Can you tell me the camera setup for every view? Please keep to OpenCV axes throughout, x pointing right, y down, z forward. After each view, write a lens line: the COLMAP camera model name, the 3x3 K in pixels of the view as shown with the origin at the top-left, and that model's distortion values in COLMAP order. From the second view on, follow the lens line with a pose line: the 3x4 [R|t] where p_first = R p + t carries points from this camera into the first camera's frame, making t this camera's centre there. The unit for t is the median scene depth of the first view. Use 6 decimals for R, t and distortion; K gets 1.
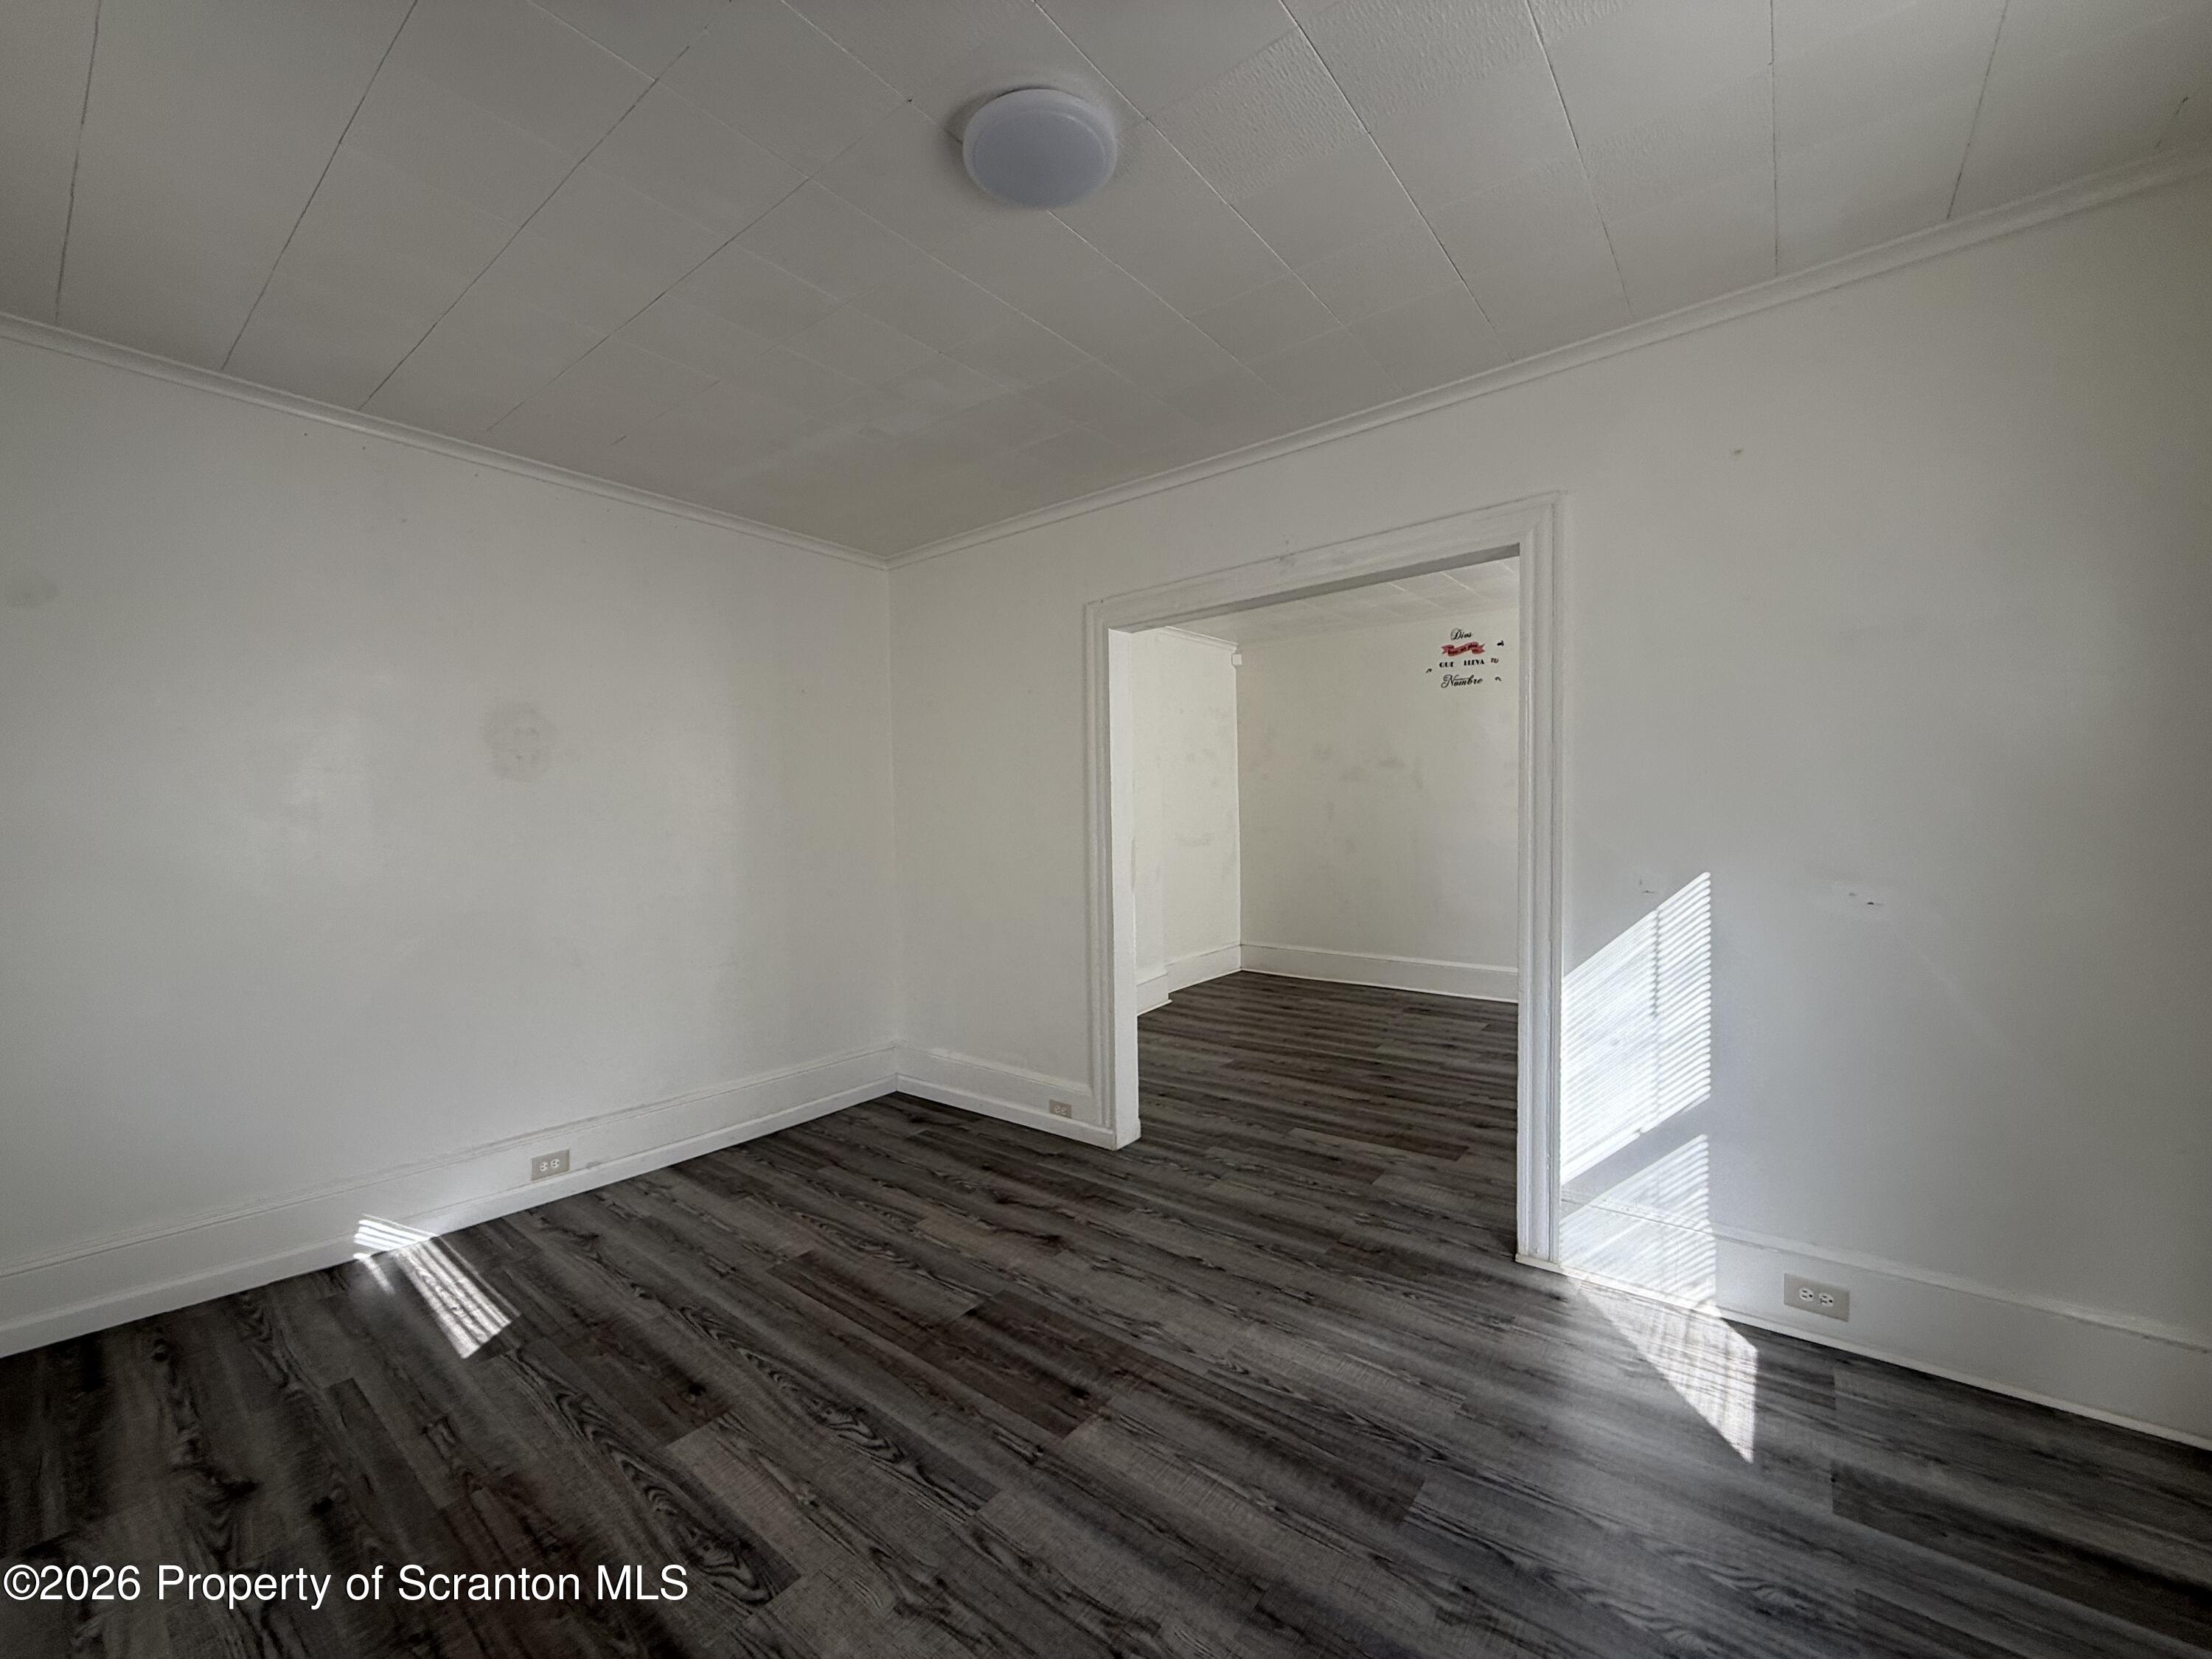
lens RADIAL K [[881.7, 0, 1101.7], [0, 881.7, 826.5], [0, 0, 1]] dist [-0.000534, 0.000470]
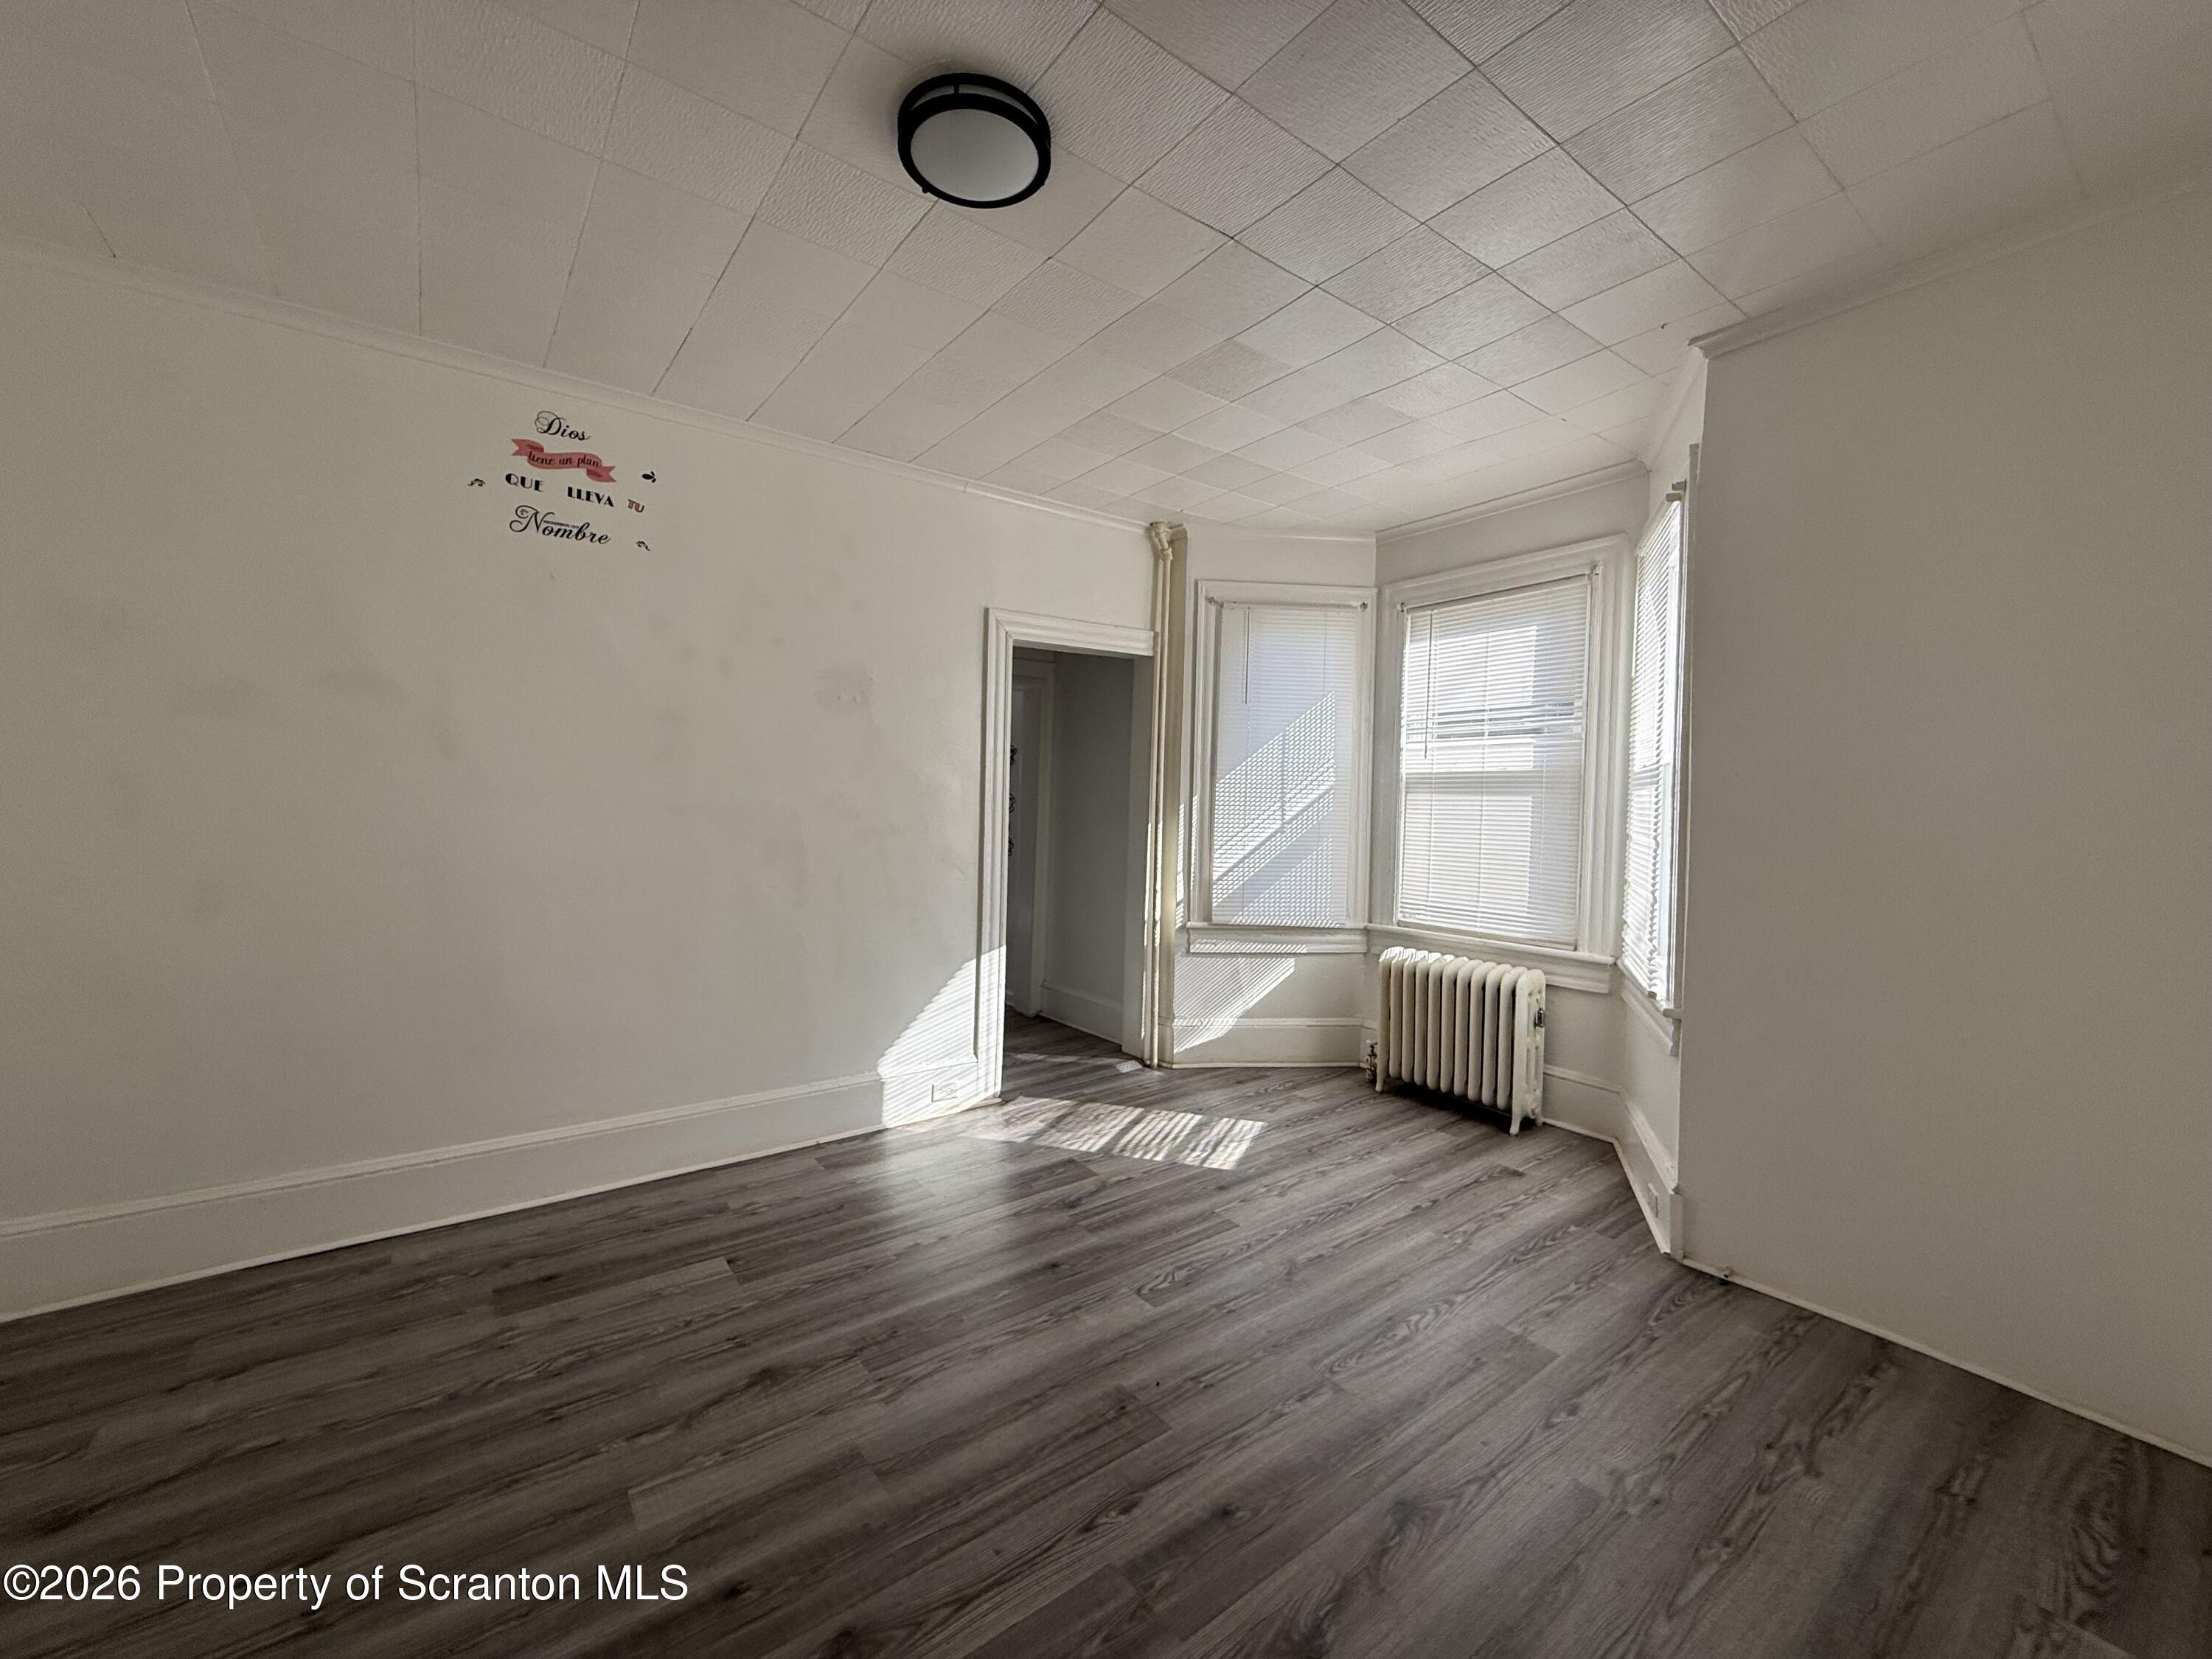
lens RADIAL K [[881.7, 0, 1101.0], [0, 881.7, 832.2], [0, 0, 1]] dist [-0.000534, 0.000470]
pose [[0.252803, -0.003390, 0.967512, 0.054708], [0.001839, 0.999994, 0.003023, -0.009930], [-0.967516, 0.001015, 0.252808, 1.140632]]
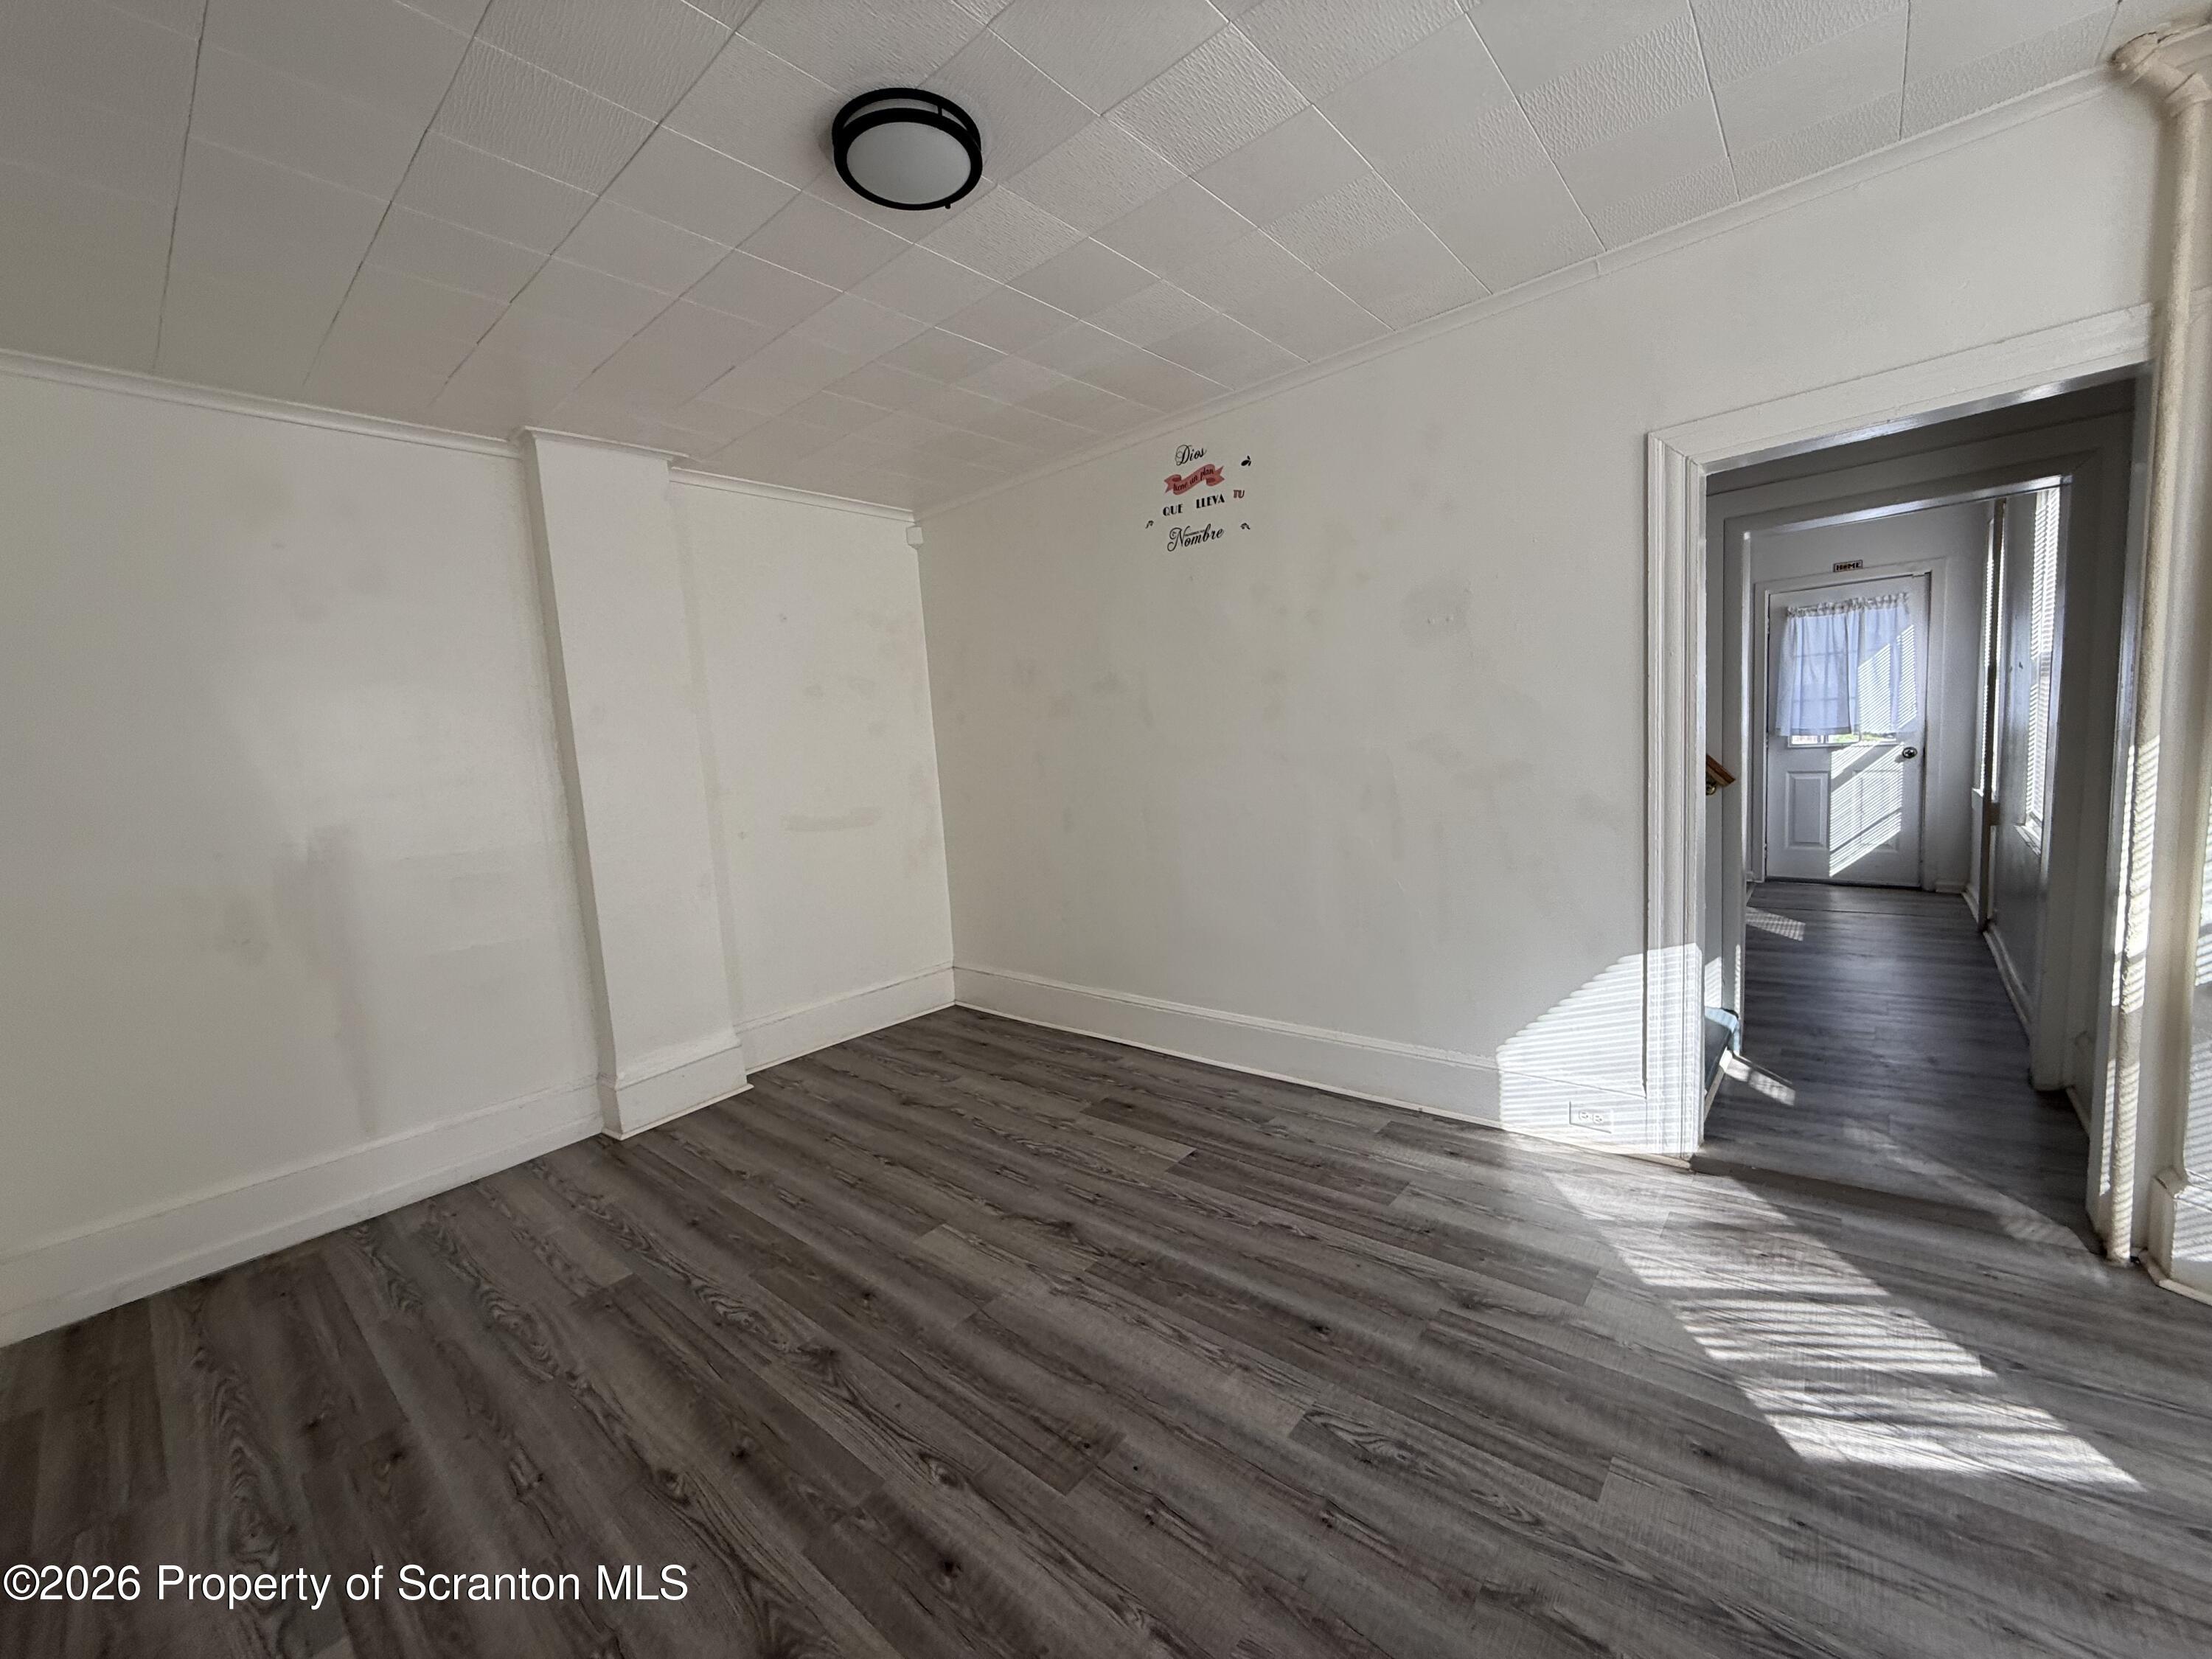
lens RADIAL K [[881.7, 0, 1098.8], [0, 881.7, 831.3], [0, 0, 1]] dist [-0.000534, 0.000470]
pose [[0.998141, -0.039377, -0.046522, 0.686770], [0.042781, 0.996296, 0.074595, -0.034308], [0.043413, -0.076446, 0.996128, 0.764799]]
